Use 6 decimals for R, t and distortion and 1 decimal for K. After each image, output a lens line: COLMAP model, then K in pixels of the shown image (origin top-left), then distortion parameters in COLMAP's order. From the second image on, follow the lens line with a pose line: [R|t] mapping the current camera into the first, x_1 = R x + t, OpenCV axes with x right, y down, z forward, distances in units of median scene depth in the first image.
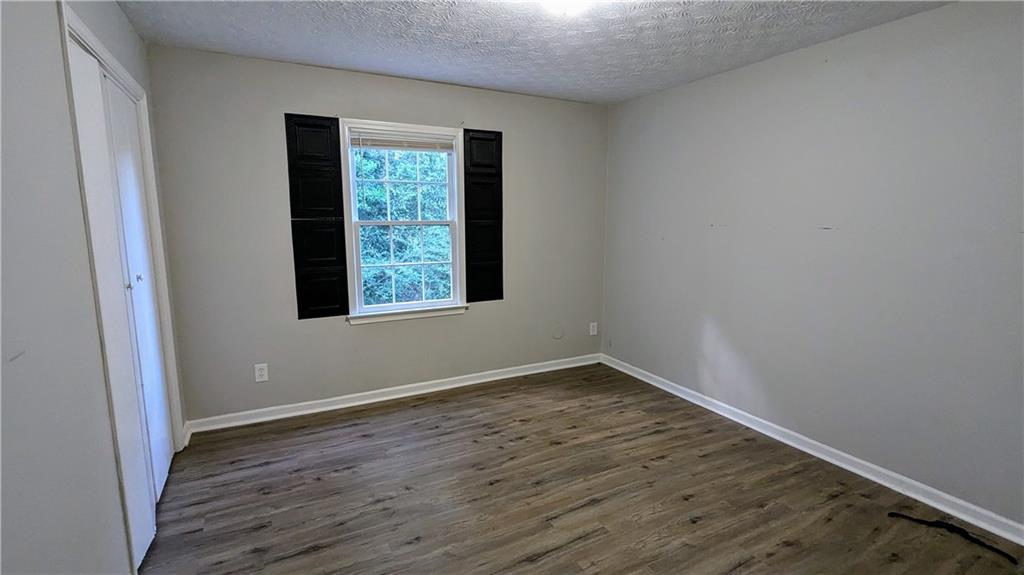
lens RADIAL K [[483.3, 0, 518.6], [0, 483.3, 288.6], [0, 0, 1]] dist [-0.002340, 0.000036]
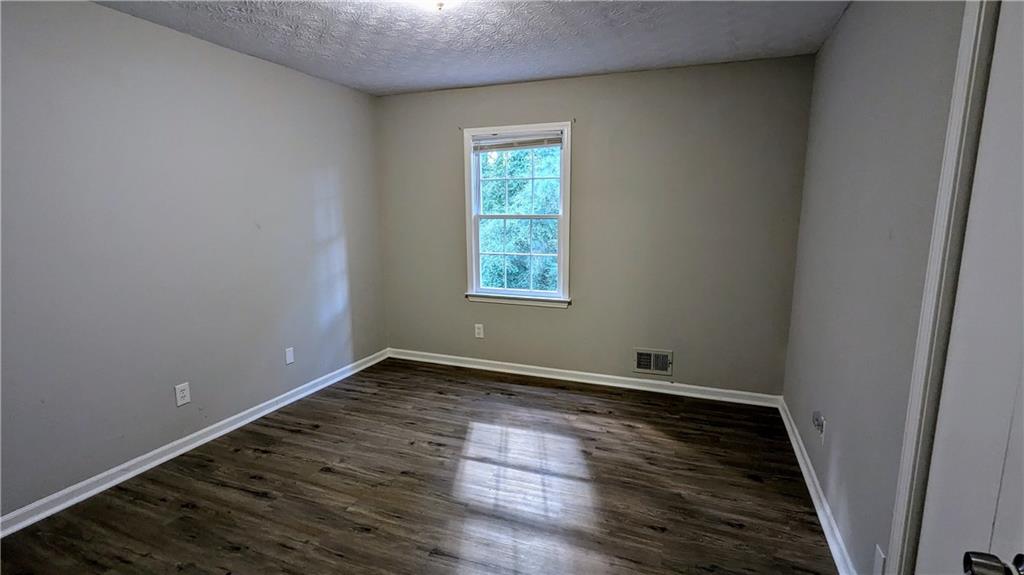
lens RADIAL K [[483.3, 0, 514.2], [0, 483.3, 287.2], [0, 0, 1]] dist [-0.002340, 0.000036]
pose [[0.638831, 0.123306, -0.759401, 0.595765], [-0.106595, 0.991738, 0.071360, -0.053083], [0.761926, 0.035361, 0.646698, 0.286214]]
